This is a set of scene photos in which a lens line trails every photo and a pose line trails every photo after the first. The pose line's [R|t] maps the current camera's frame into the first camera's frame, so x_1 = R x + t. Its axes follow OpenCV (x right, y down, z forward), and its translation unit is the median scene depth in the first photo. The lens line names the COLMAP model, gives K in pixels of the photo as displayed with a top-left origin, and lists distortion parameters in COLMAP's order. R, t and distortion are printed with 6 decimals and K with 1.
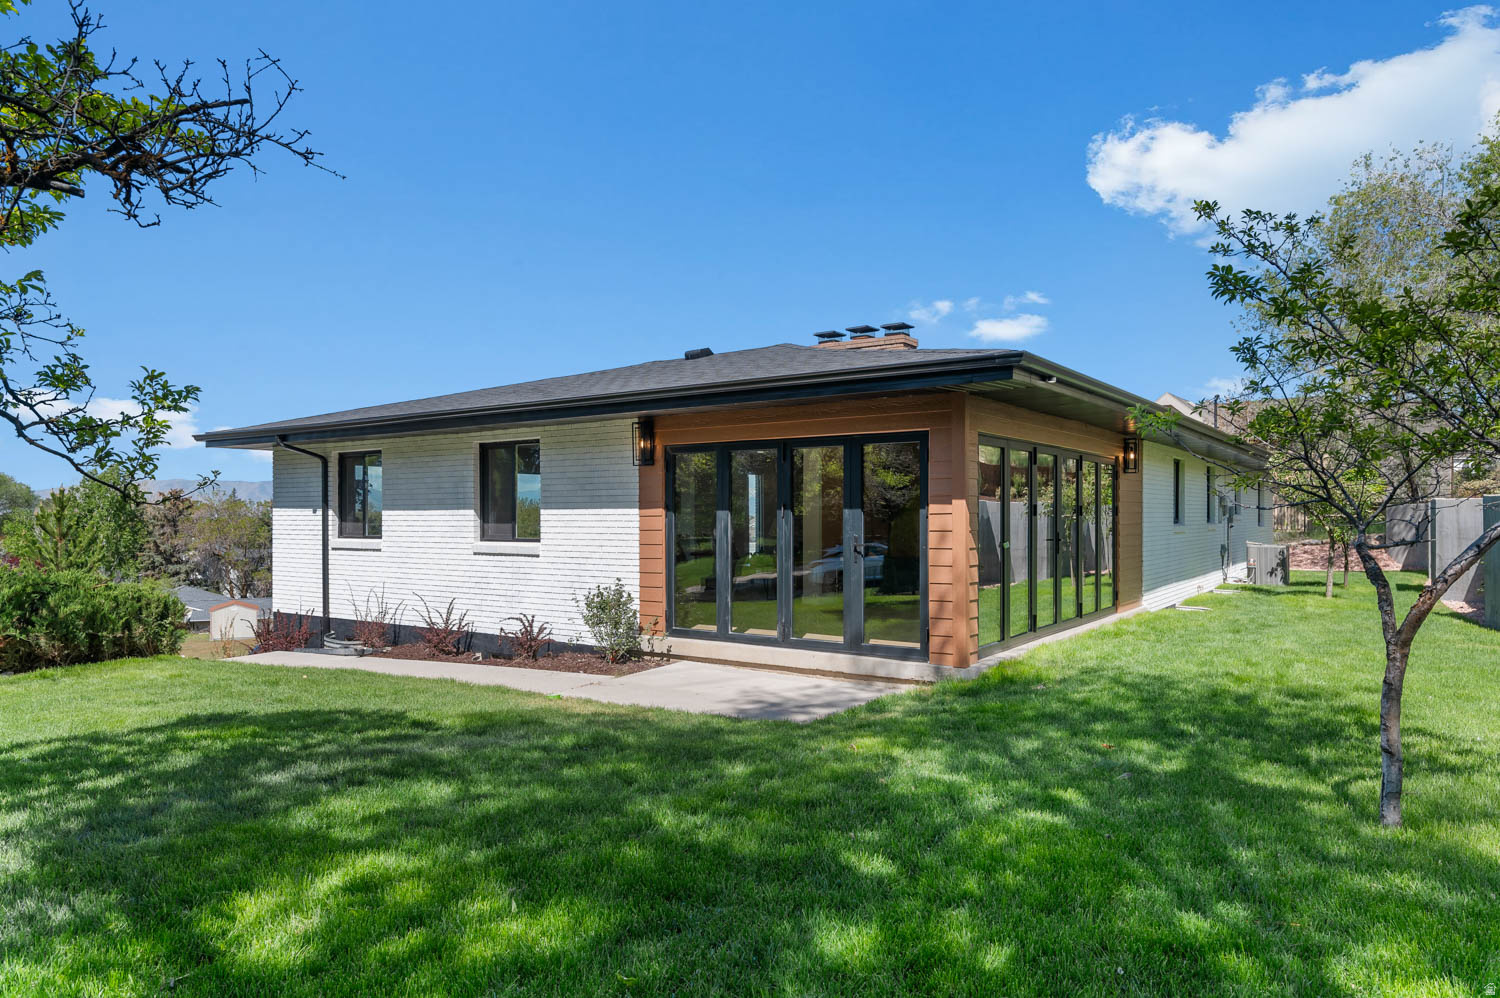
lens RADIAL K [[965.7, 0, 750.0], [0, 965.7, 499.0], [0, 0, 1]] dist [0.024460, -0.001056]
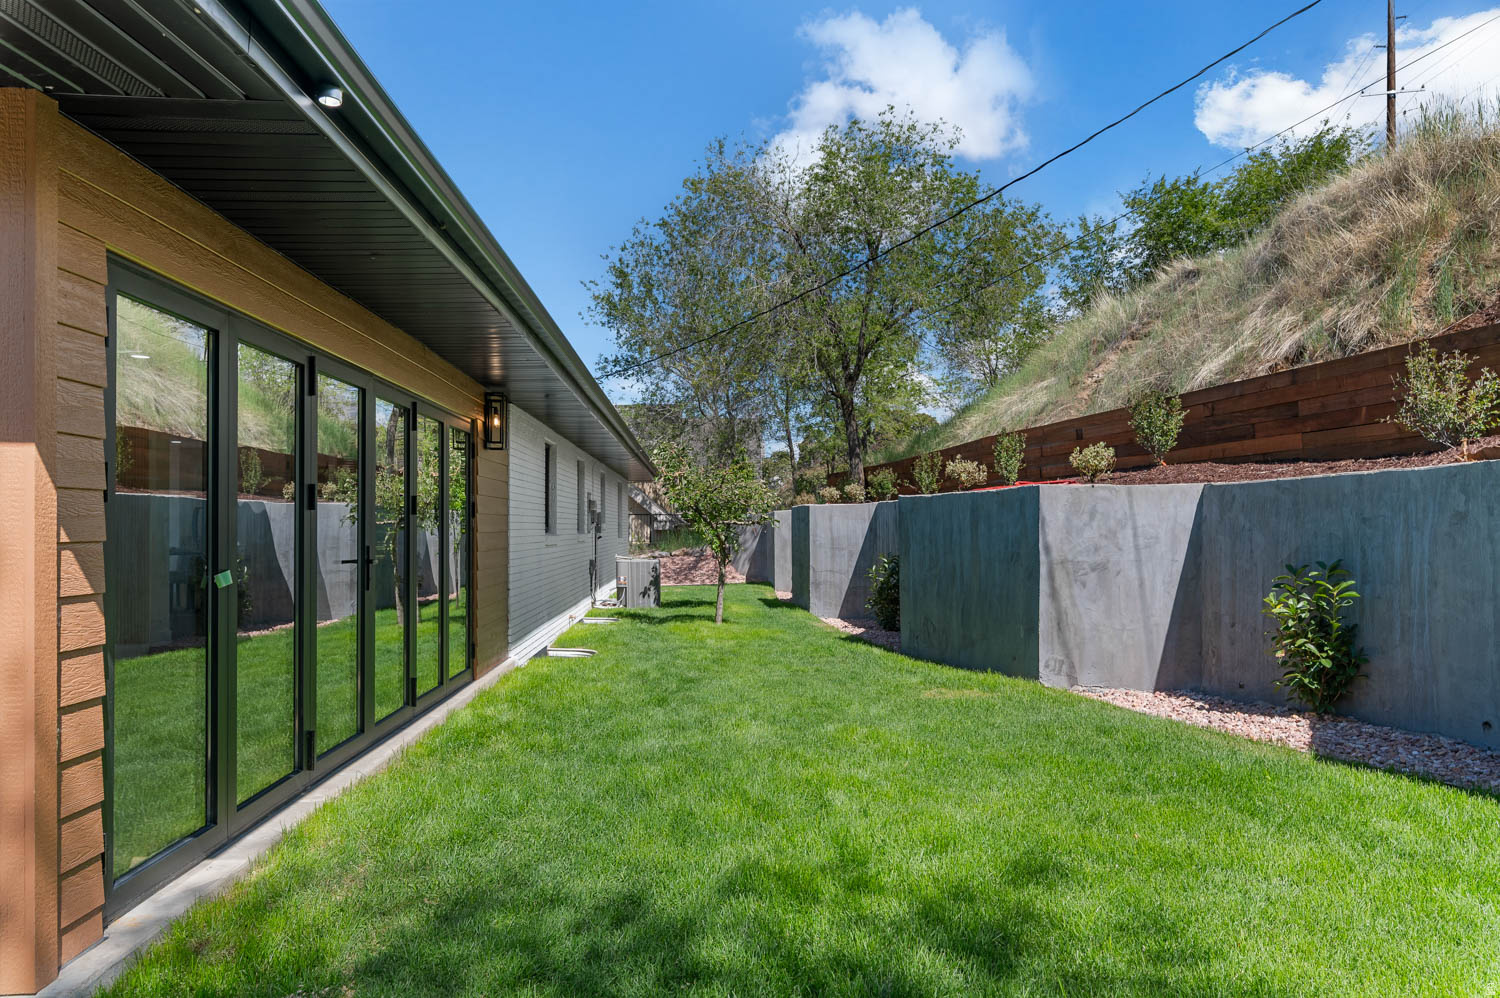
lens RADIAL K [[1027.6, 0, 749.6], [0, 1027.6, 536.7], [0, 0, 1]] dist [-0.006554, -0.000547]
pose [[0.802077, -0.006231, 0.597189, 0.113496], [-0.007466, 0.999763, 0.020459, 0.012450], [-0.597174, -0.020868, 0.801840, 0.324625]]
